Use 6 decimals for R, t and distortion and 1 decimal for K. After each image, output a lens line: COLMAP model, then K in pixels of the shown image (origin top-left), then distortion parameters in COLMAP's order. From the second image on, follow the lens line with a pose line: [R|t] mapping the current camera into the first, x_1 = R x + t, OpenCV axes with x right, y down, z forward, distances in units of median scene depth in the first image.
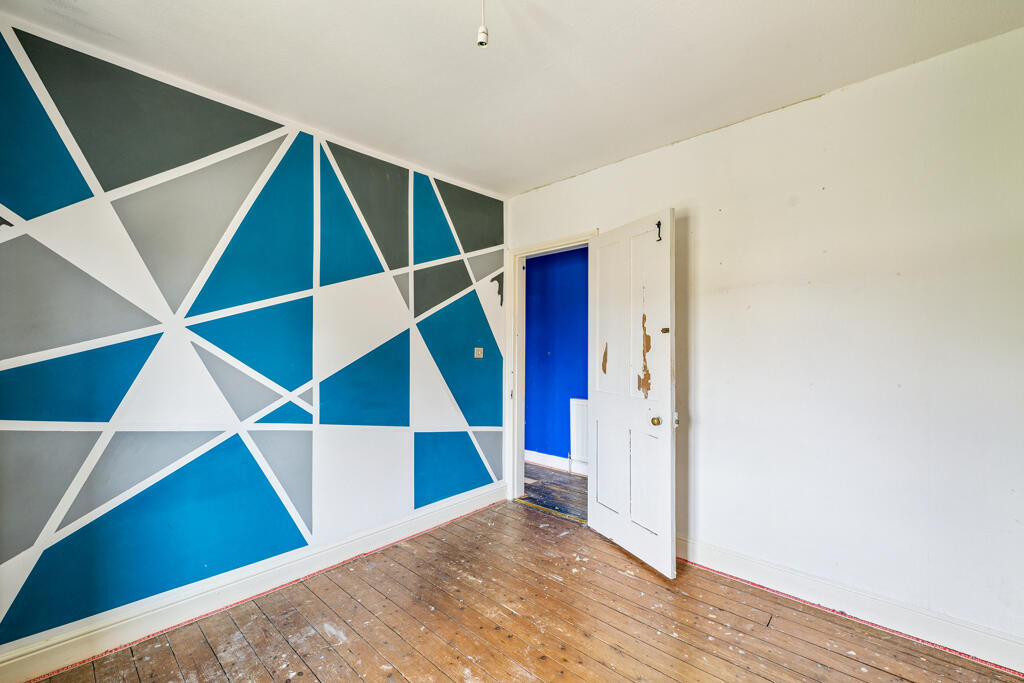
lens RADIAL K [[431.3, 0, 511.7], [0, 431.3, 344.6], [0, 0, 1]] dist [0.000001, 0.000001]
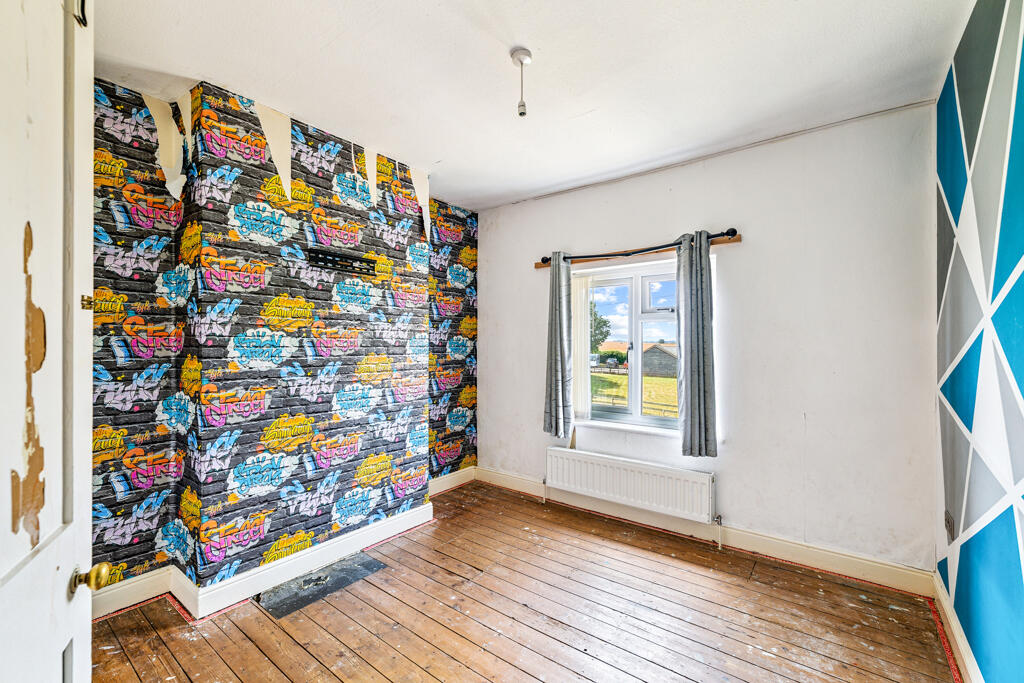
lens RADIAL K [[431.3, 0, 512.3], [0, 431.3, 342.9], [0, 0, 1]] dist [0.000001, 0.000001]
pose [[-0.995447, 0.000120, -0.095314, 0.046982], [0.001227, 0.999932, -0.011560, 0.004123], [0.095306, -0.011624, -0.995380, 1.290471]]
